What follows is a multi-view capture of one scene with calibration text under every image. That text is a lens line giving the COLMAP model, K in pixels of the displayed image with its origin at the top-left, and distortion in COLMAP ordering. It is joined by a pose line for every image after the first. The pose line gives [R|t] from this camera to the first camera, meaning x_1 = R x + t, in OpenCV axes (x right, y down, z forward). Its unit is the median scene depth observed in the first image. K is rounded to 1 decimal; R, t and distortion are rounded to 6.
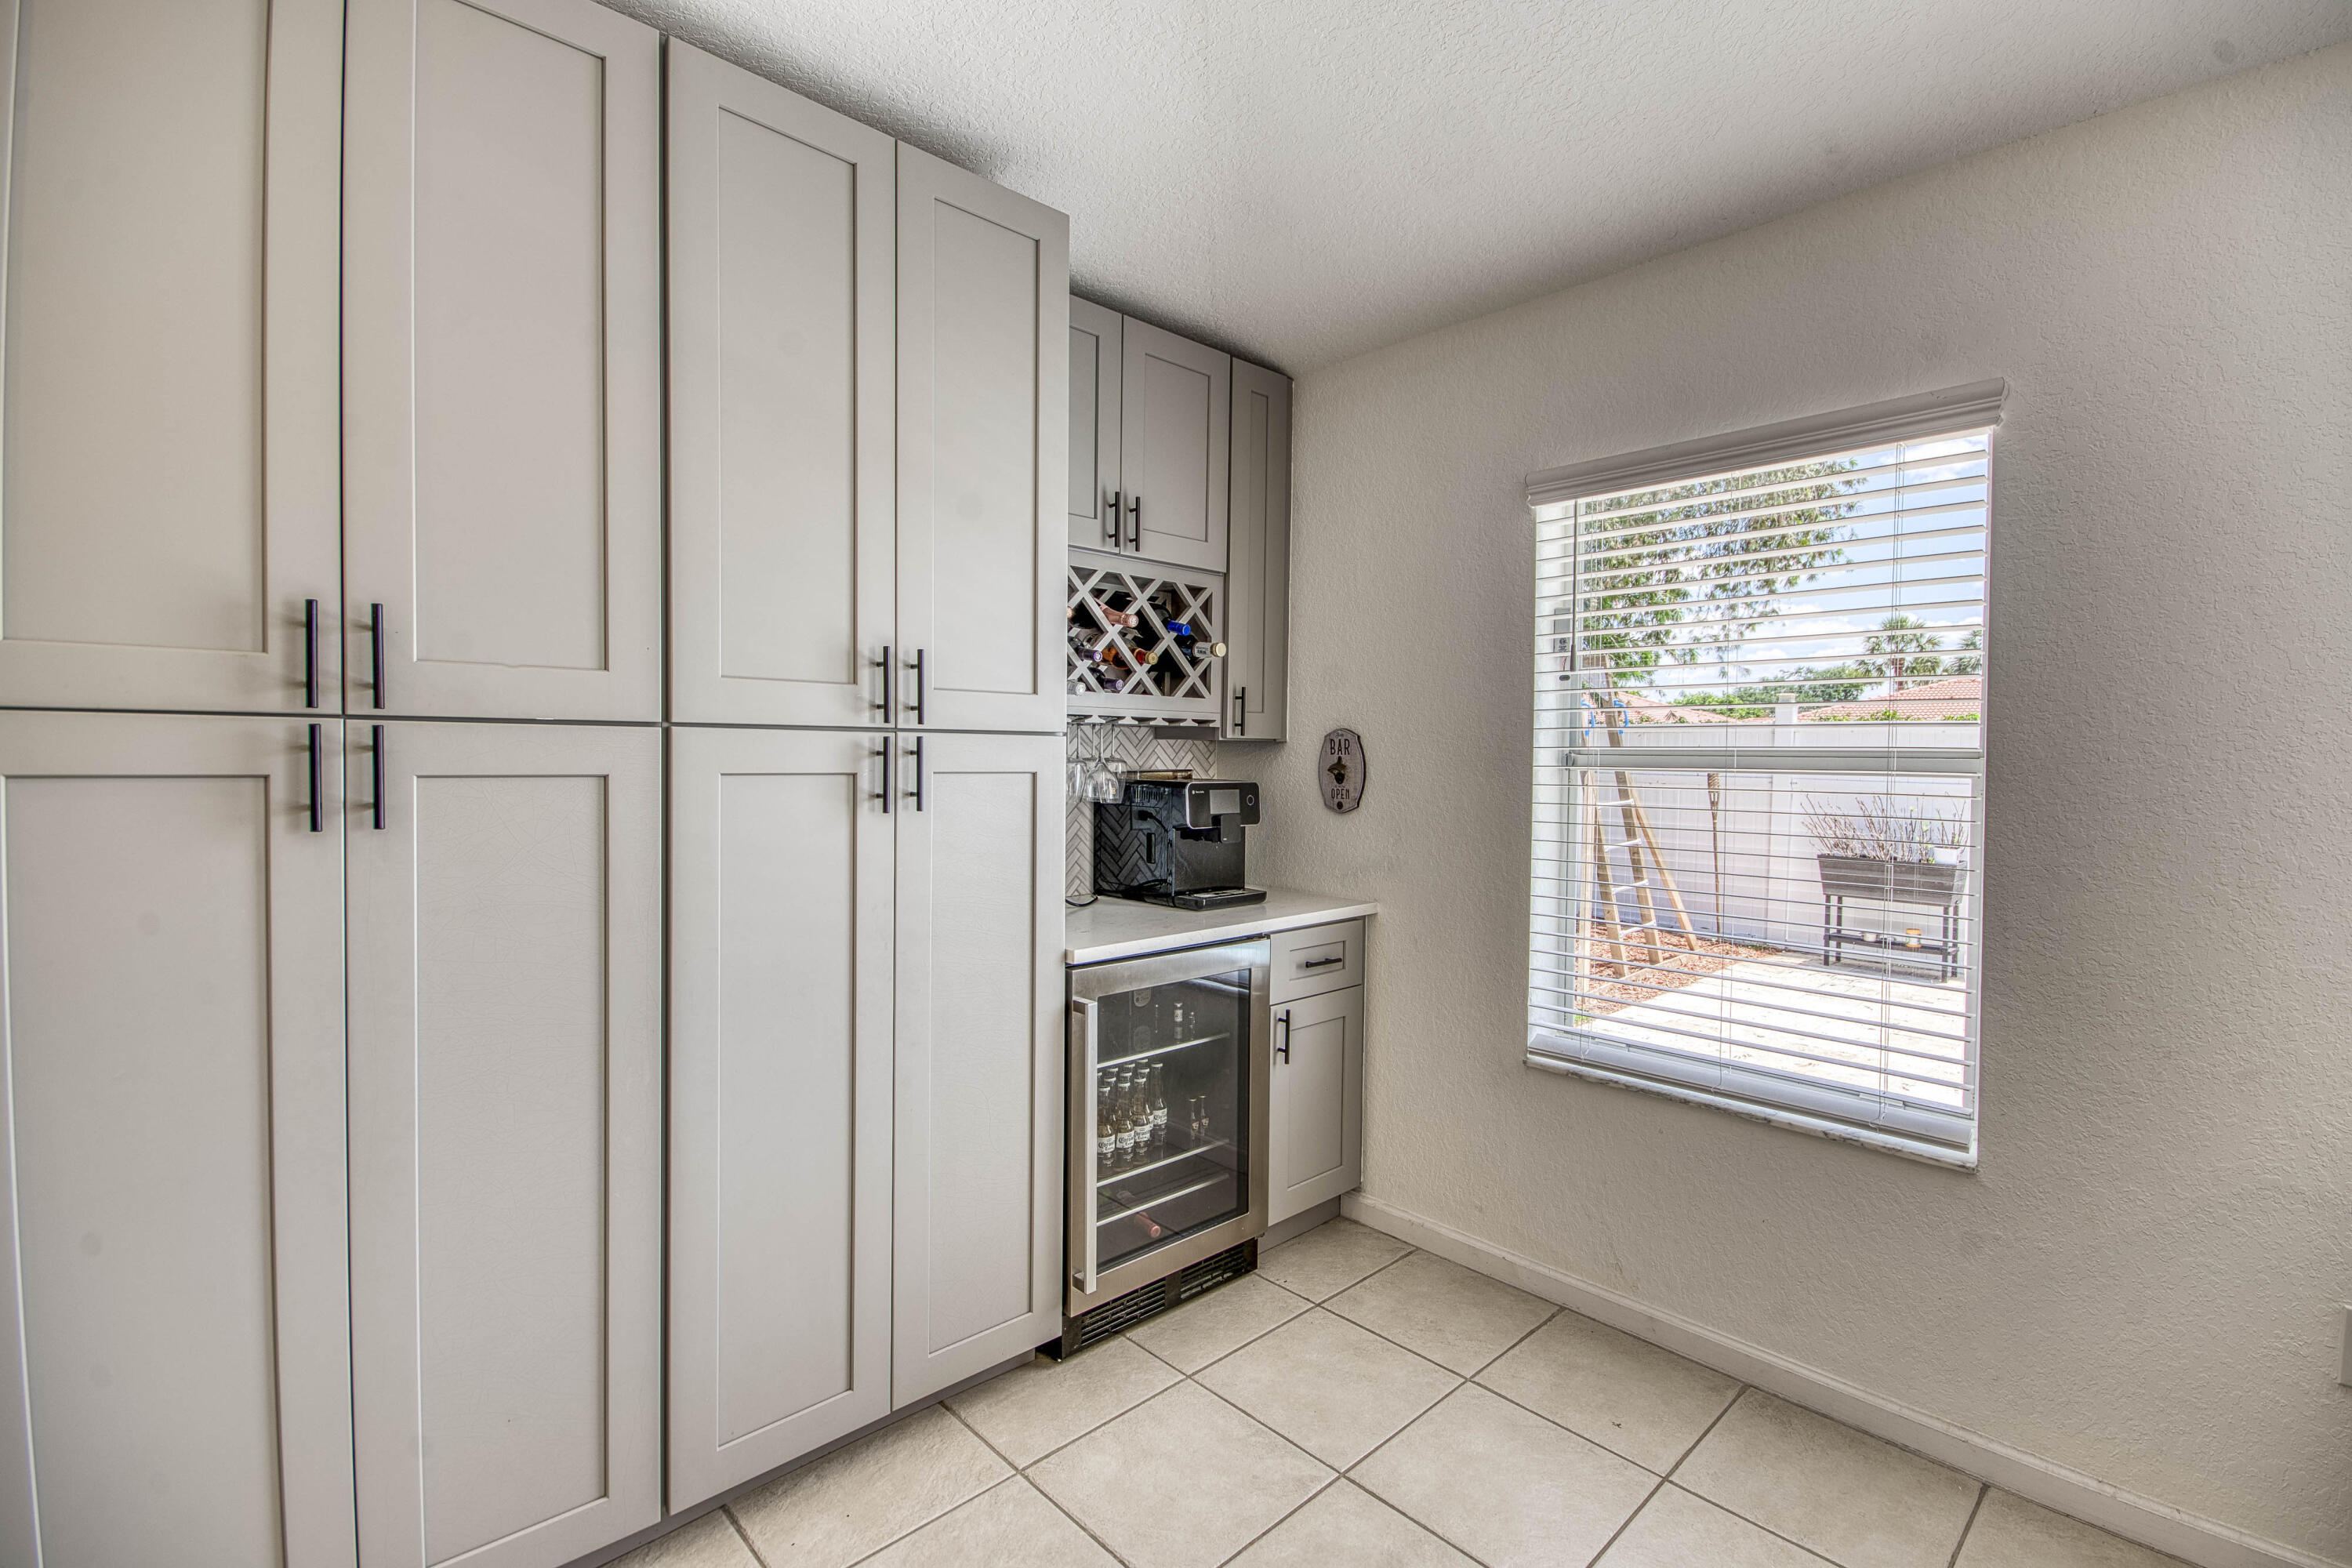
lens RADIAL K [[1040.8, 0, 1209.5], [0, 1040.8, 774.4], [0, 0, 1]] dist [-0.000511, -0.006967]
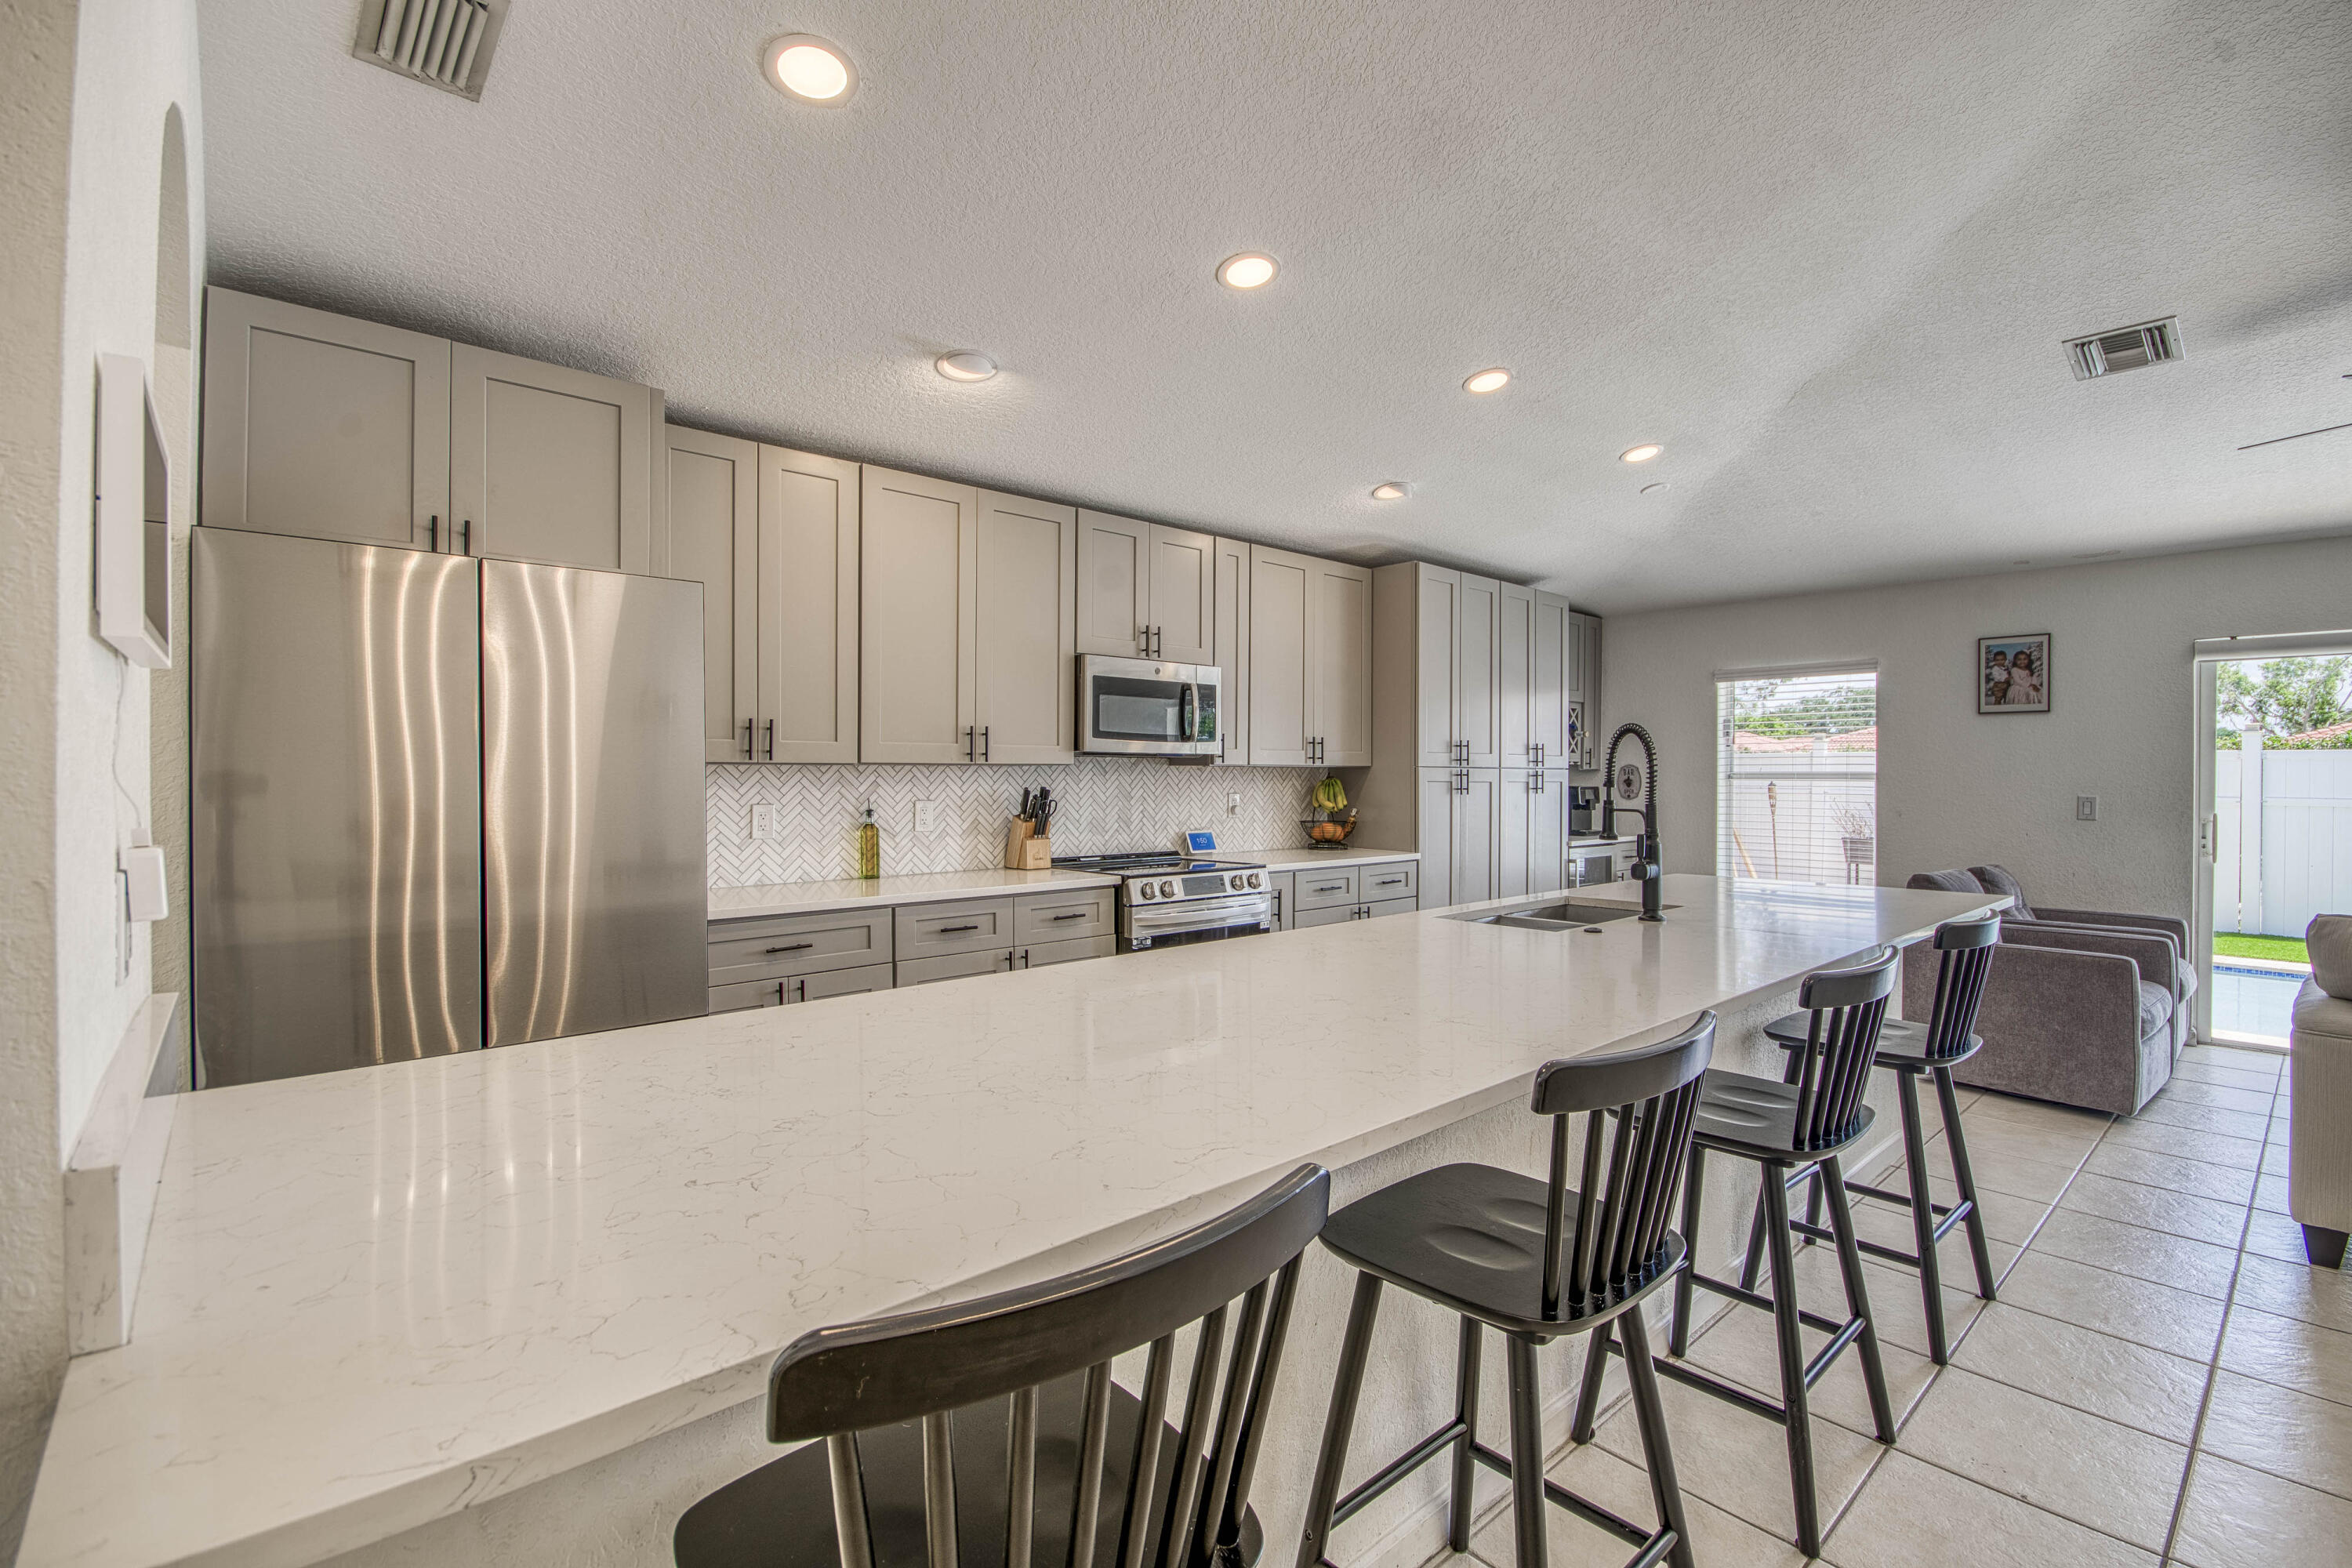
lens RADIAL K [[1040.8, 0, 1213.4], [0, 1040.8, 766.6], [0, 0, 1]] dist [-0.000511, -0.006967]
pose [[0.999600, -0.005386, -0.027778, -0.961232], [0.004581, 0.999570, -0.028954, 0.031559], [0.027922, 0.028815, 0.999195, -1.800975]]
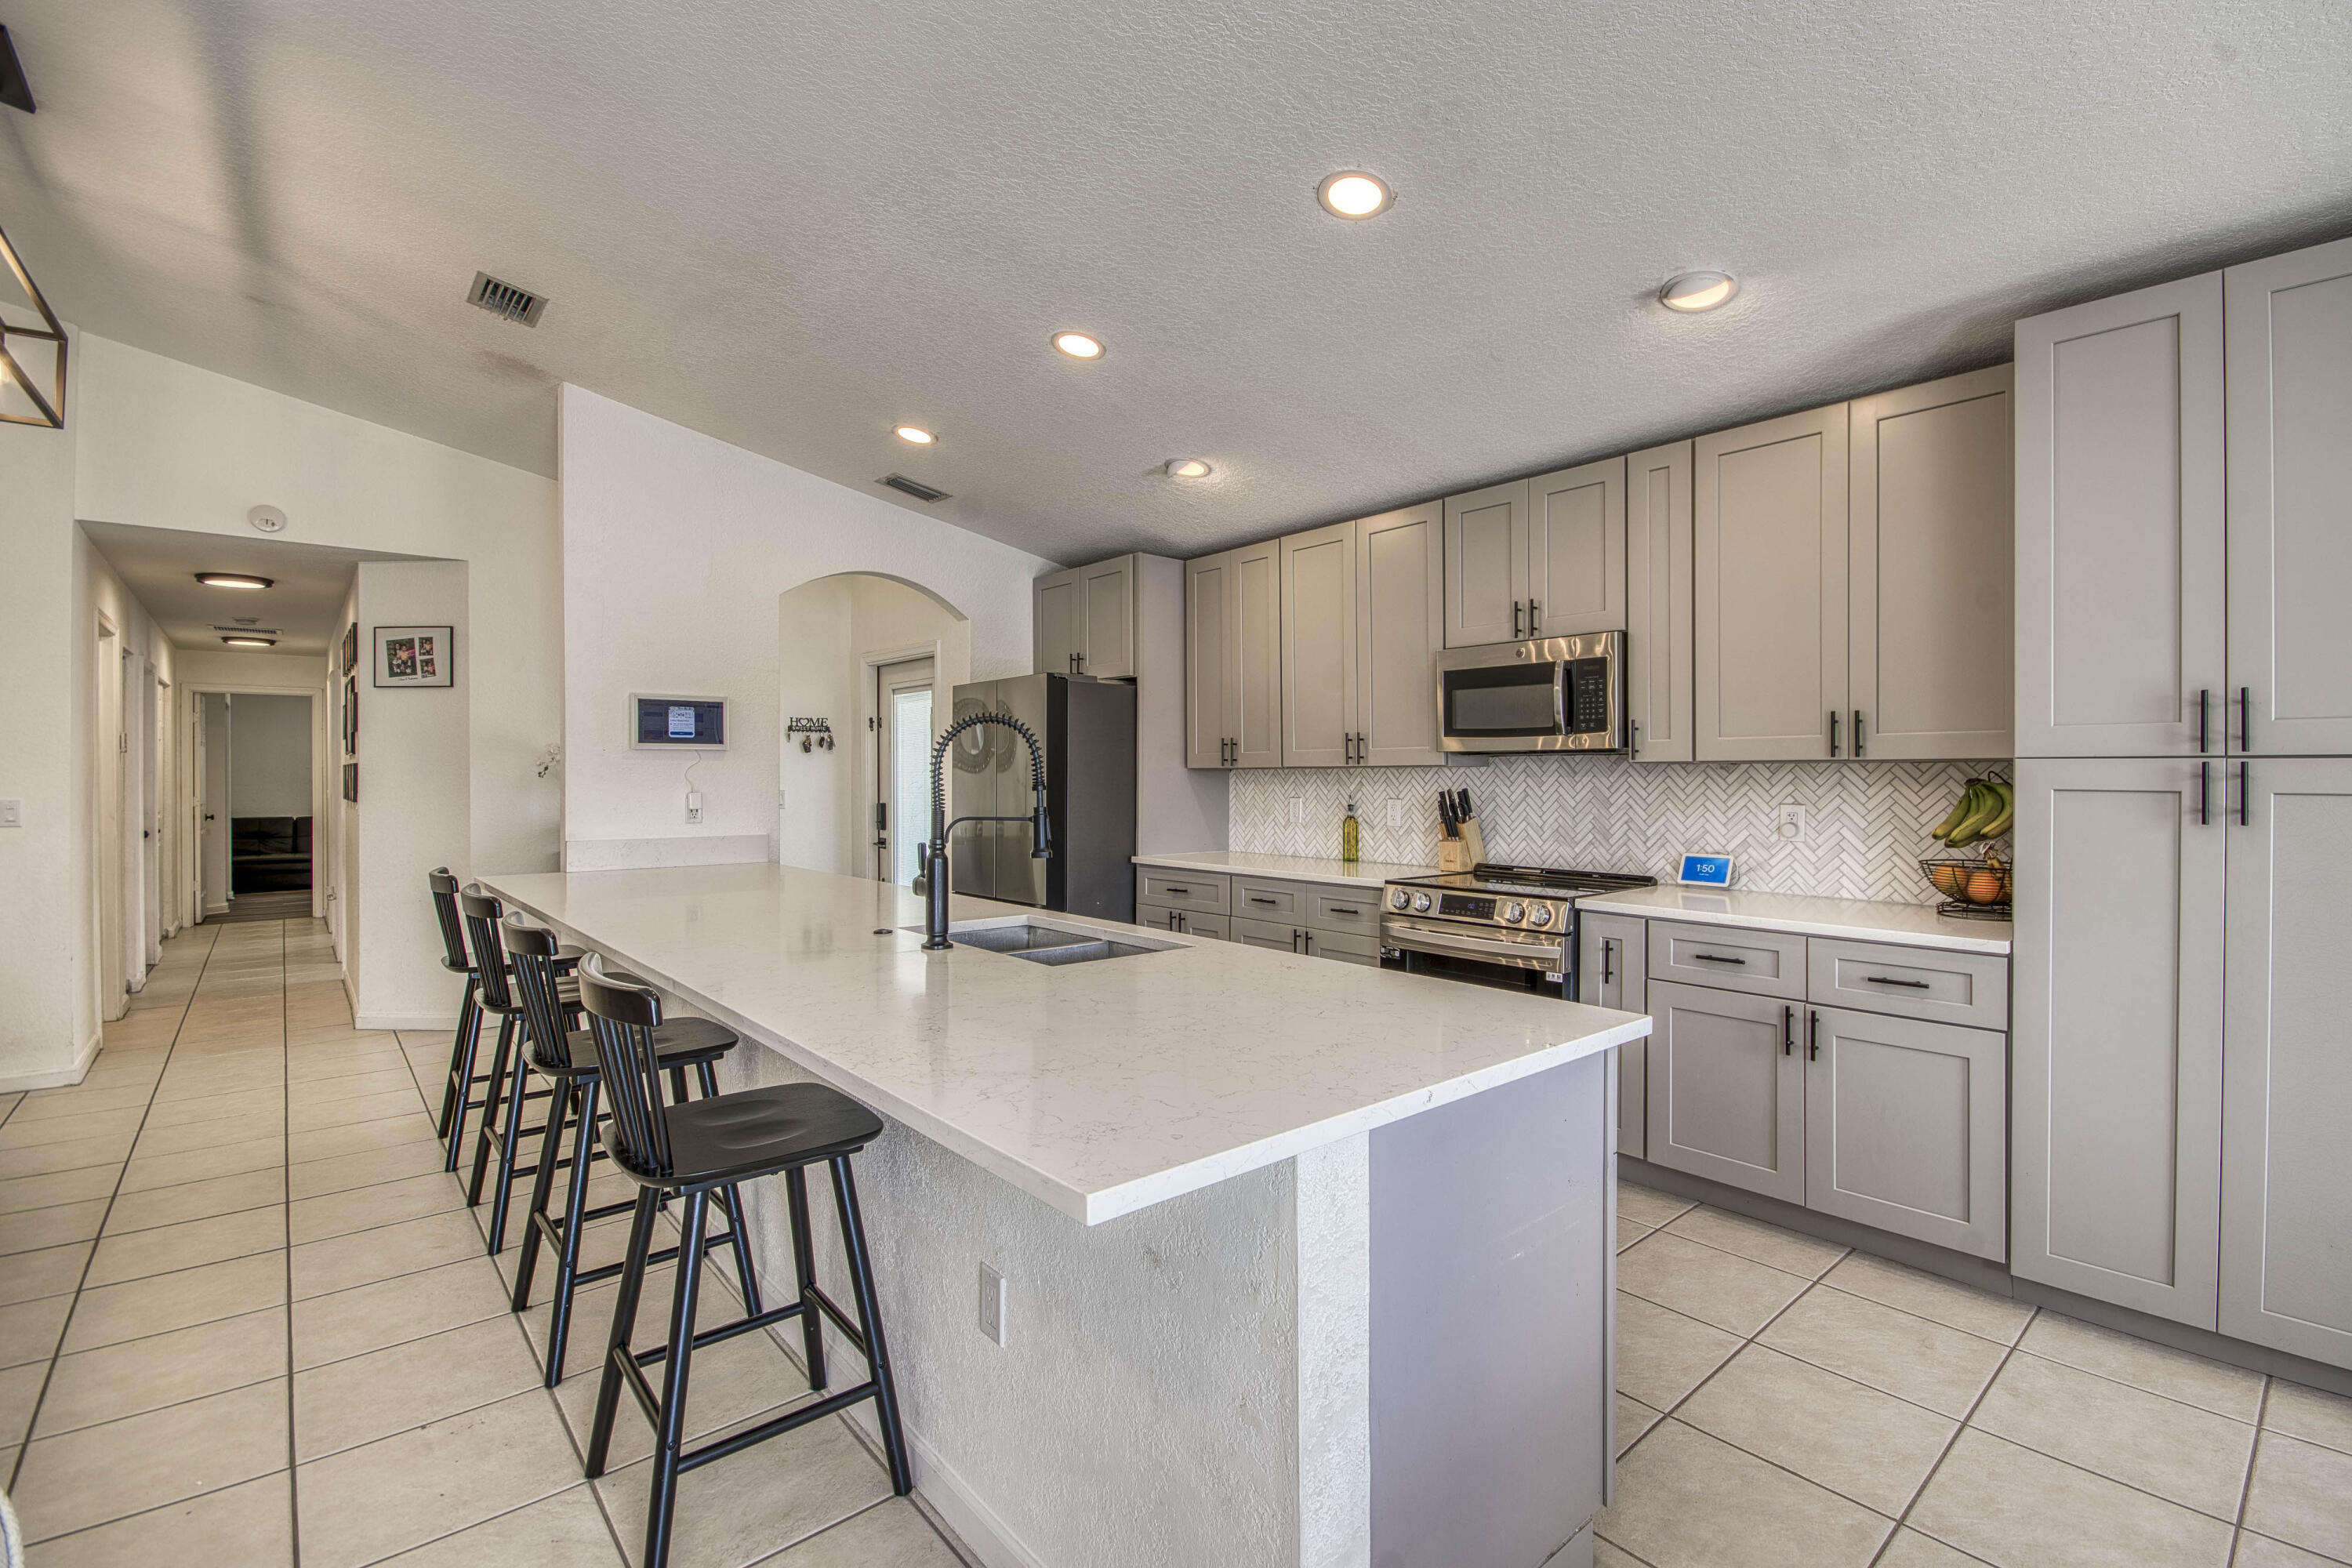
lens RADIAL K [[1040.8, 0, 1244.2], [0, 1040.8, 776.2], [0, 0, 1]] dist [-0.000511, -0.006967]
pose [[-0.035532, -0.007053, -0.999344, 0.493414], [-0.021530, 0.999748, -0.006291, 0.010982], [0.999137, 0.021292, -0.035675, -0.287921]]
